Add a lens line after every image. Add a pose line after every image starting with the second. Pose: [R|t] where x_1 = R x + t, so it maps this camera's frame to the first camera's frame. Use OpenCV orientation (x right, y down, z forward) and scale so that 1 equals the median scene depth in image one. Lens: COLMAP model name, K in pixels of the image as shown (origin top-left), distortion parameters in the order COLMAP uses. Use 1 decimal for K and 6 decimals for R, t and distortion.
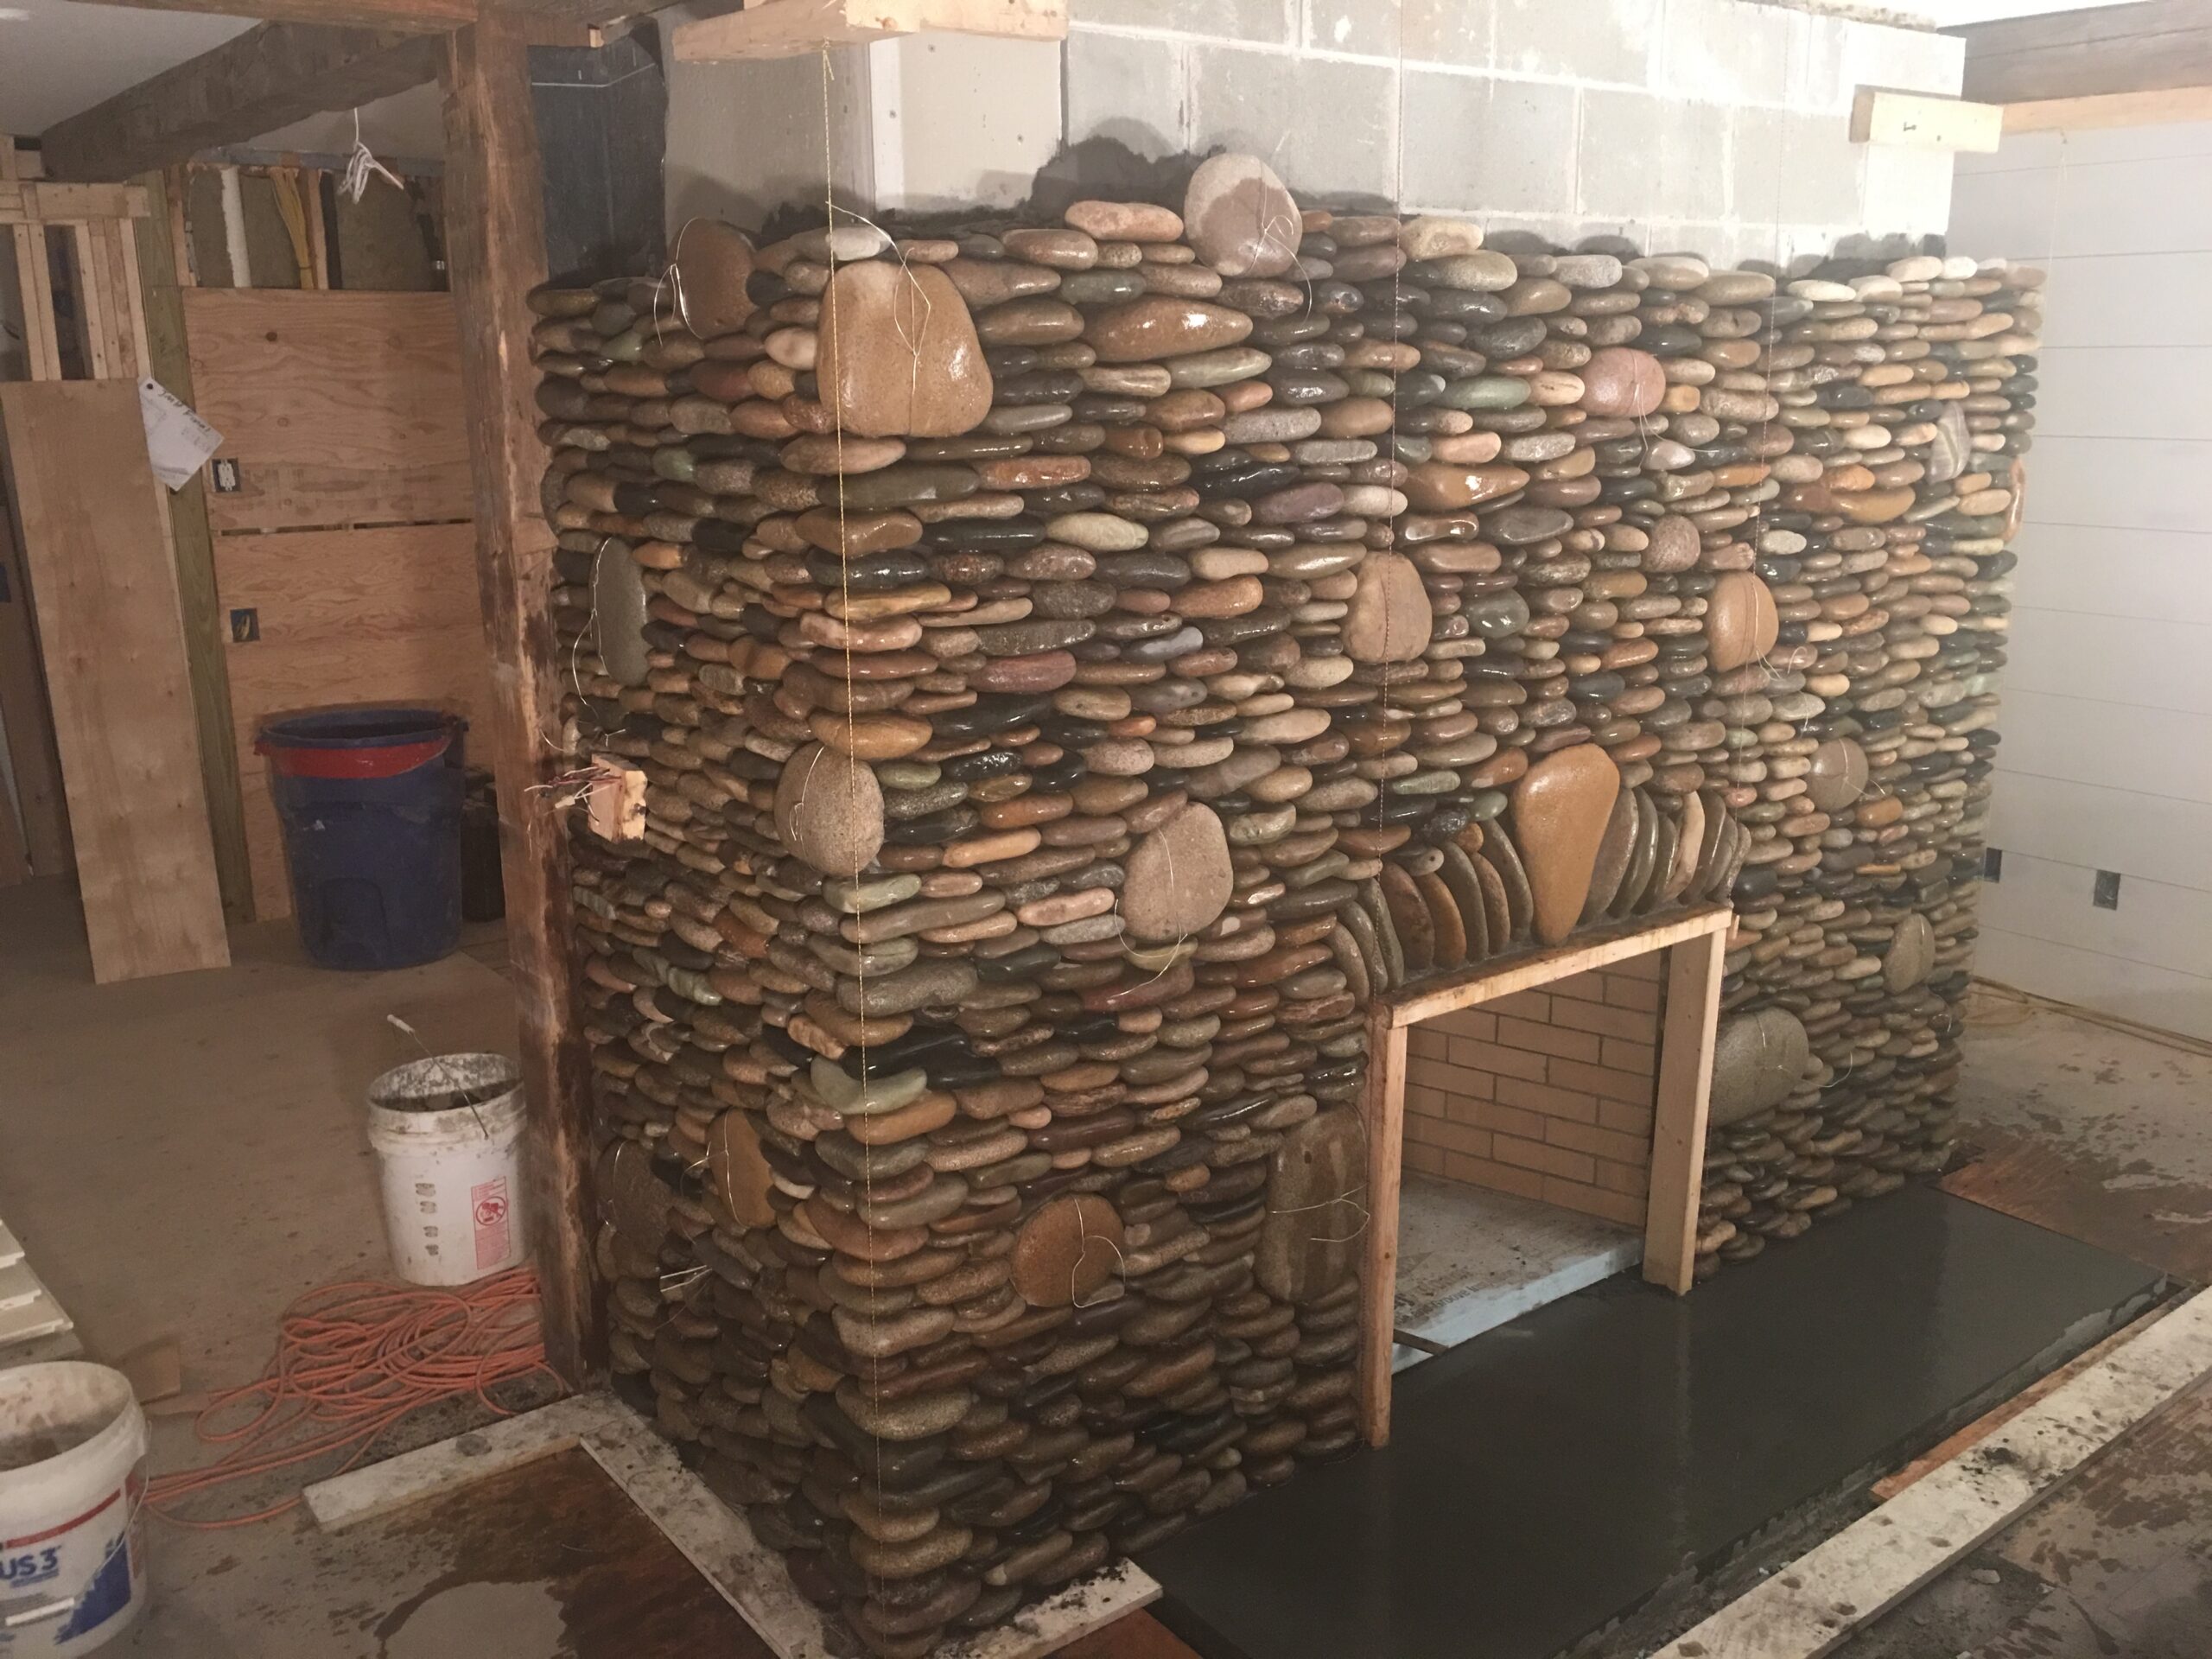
lens RADIAL K [[1876.6, 0, 1091.8], [0, 1876.6, 824.2], [0, 0, 1]] dist [0.079245, -0.099442]
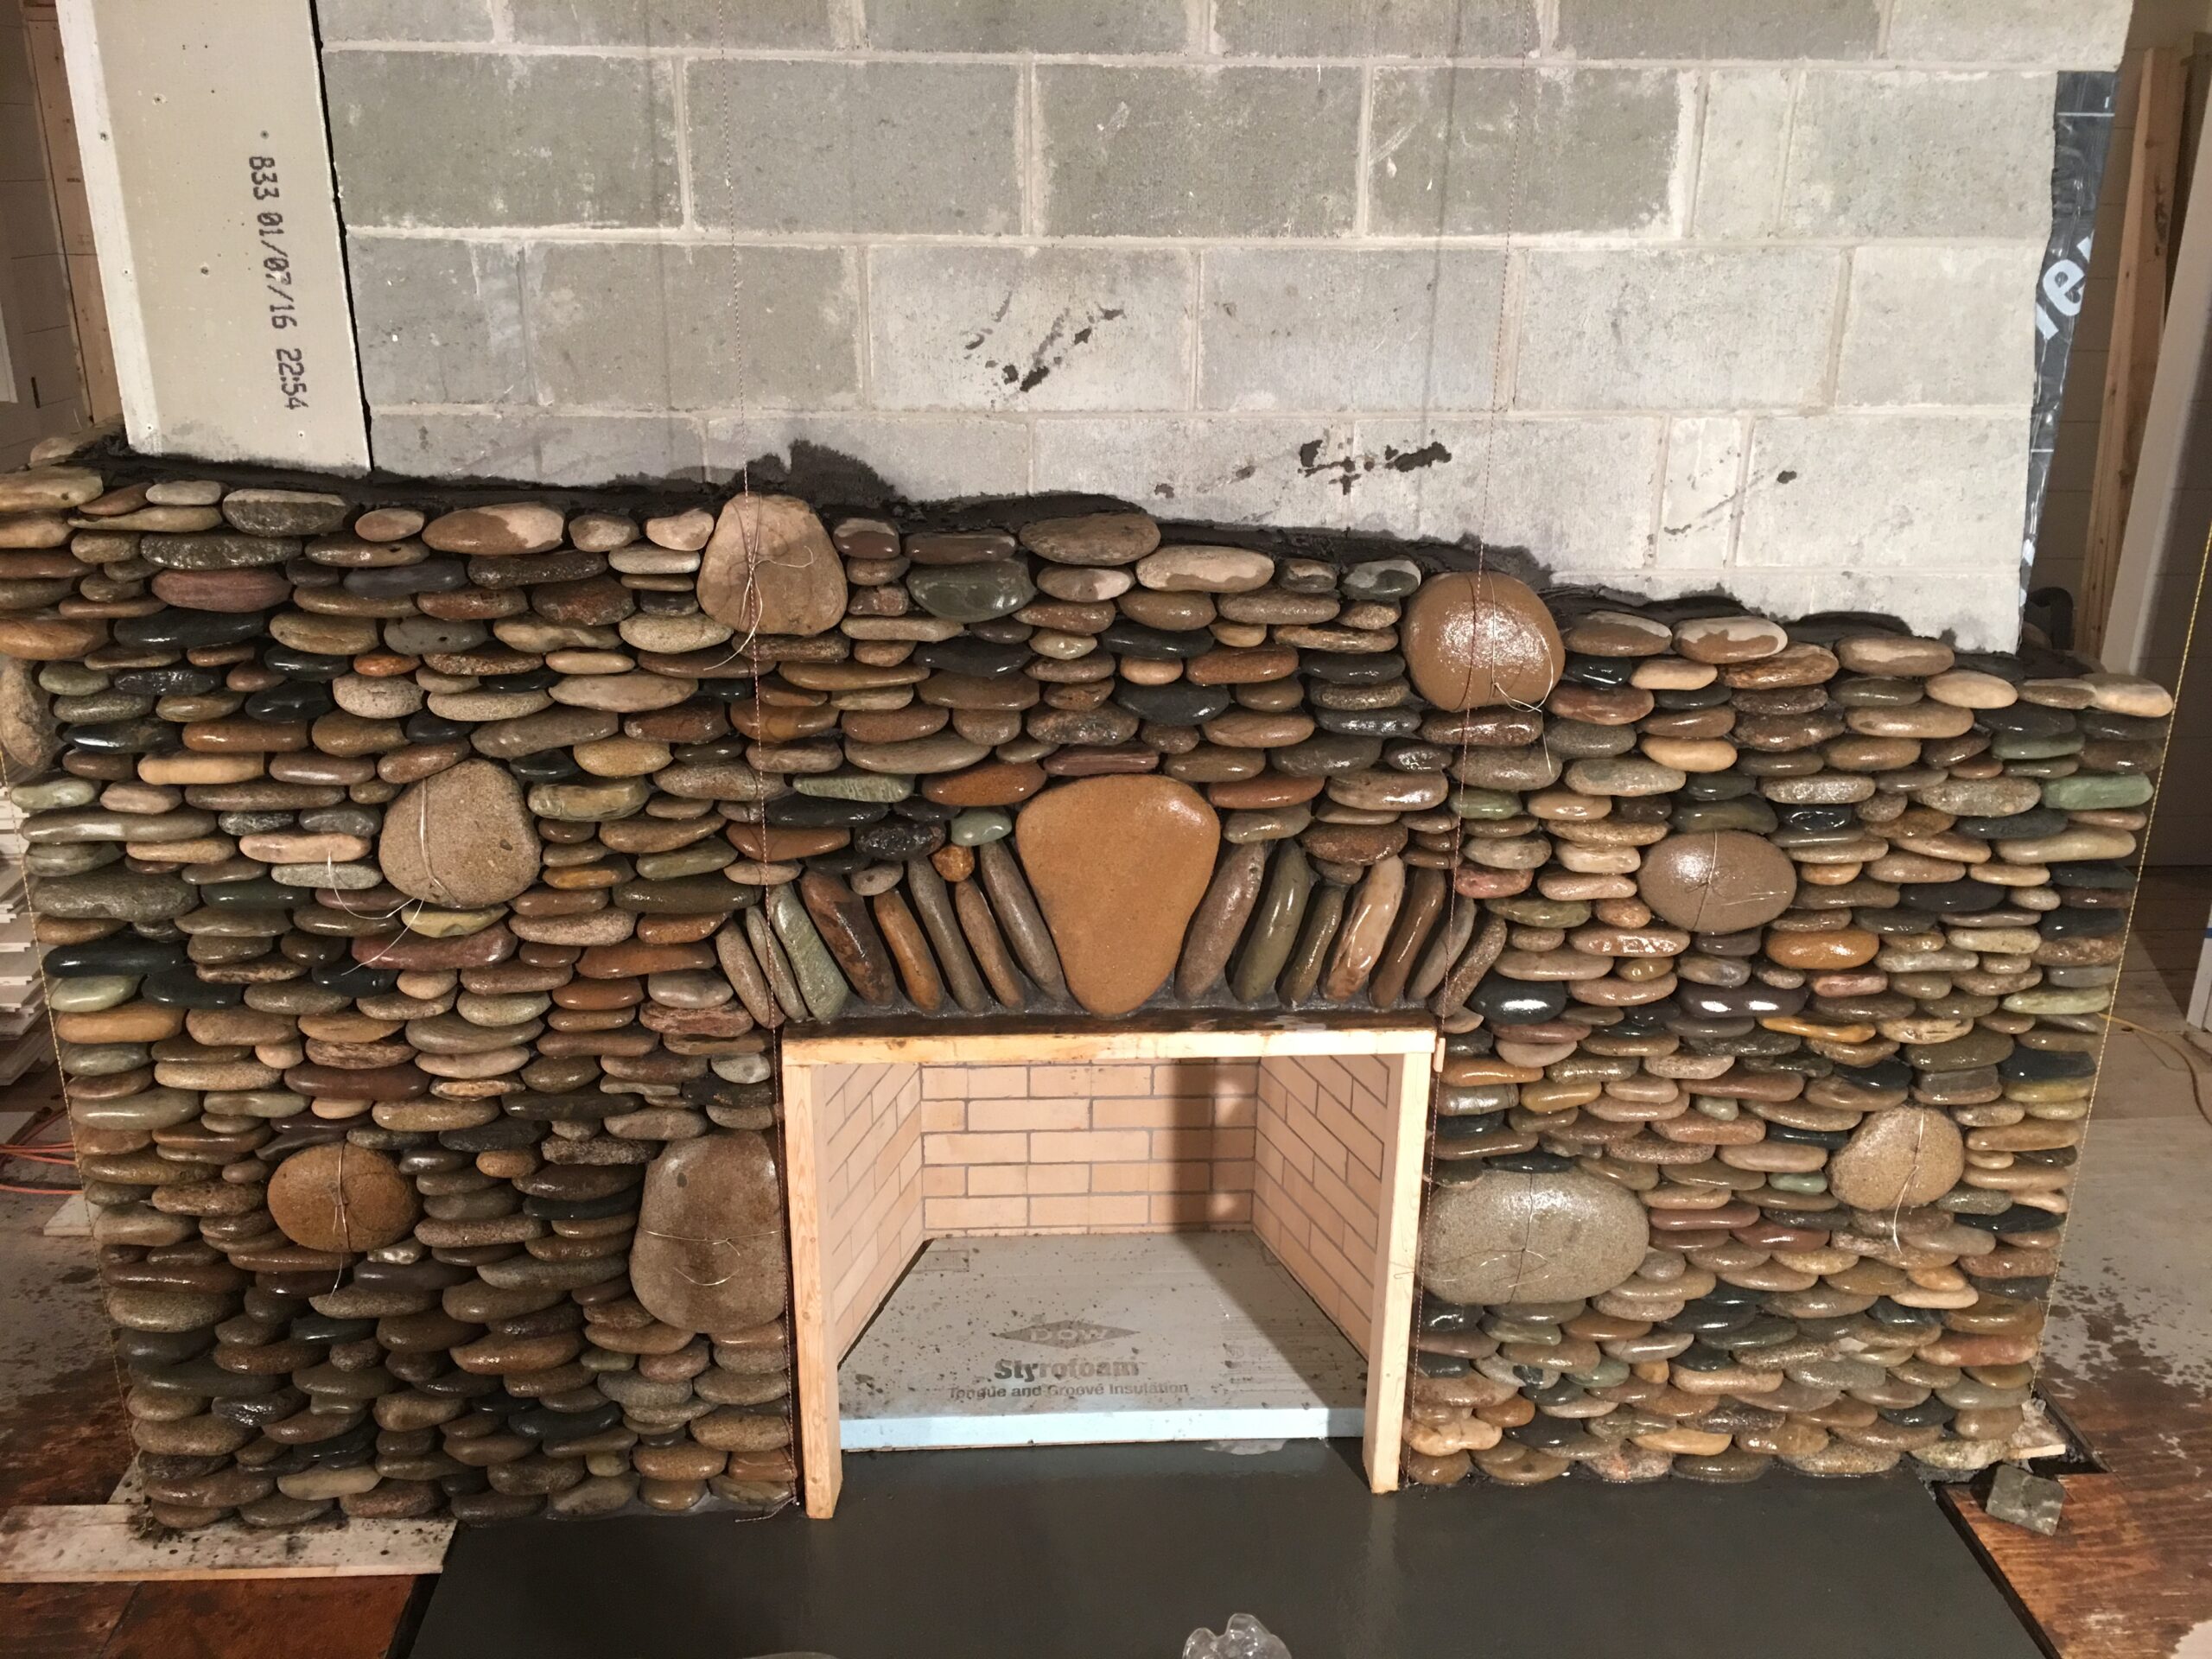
lens RADIAL K [[1876.6, 0, 1114.3], [0, 1876.6, 836.3], [0, 0, 1]] dist [0.079245, -0.099442]
pose [[0.833988, 0.205185, -0.512214, 0.685250], [-0.150647, 0.977693, 0.146365, -0.135606], [0.530819, -0.044903, 0.846295, 0.364141]]
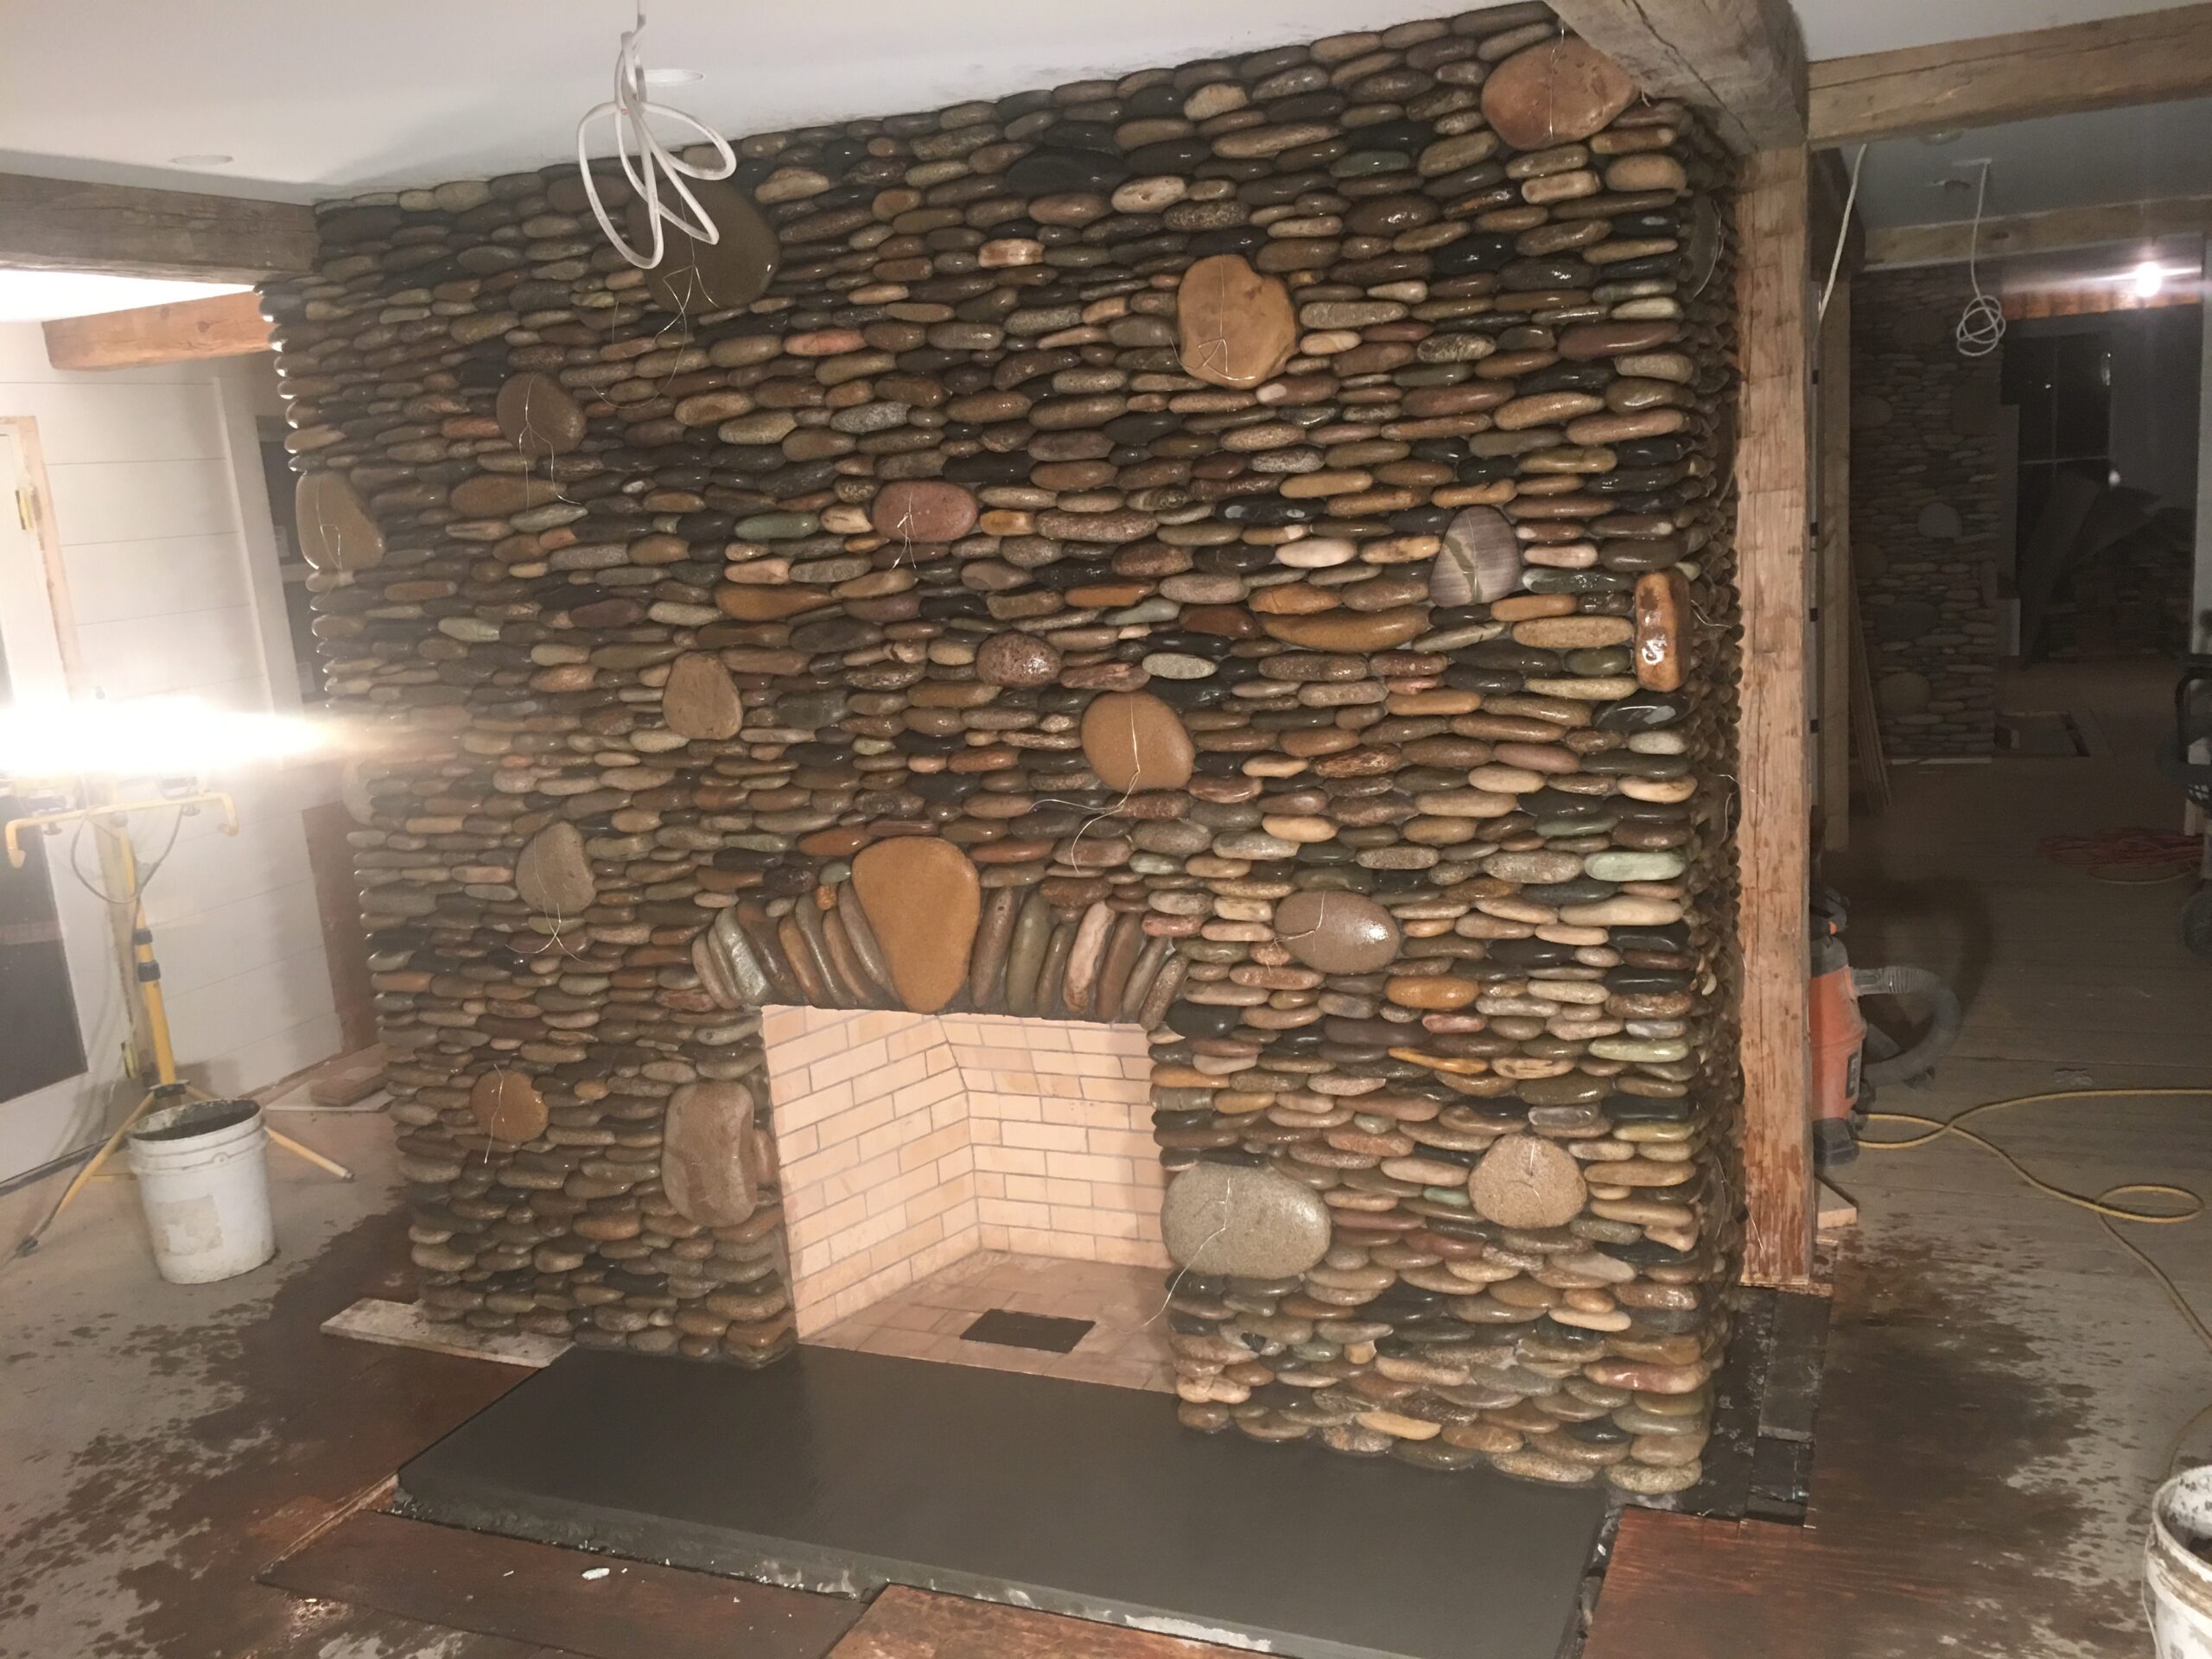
lens RADIAL K [[1876.6, 0, 1112.9], [0, 1876.6, 835.4], [0, 0, 1]] dist [0.079245, -0.099442]
pose [[0.494827, 0.141574, -0.857382, 1.324780], [-0.137561, 0.986961, 0.083579, -0.158031], [0.858035, 0.076585, 0.507850, 0.567034]]
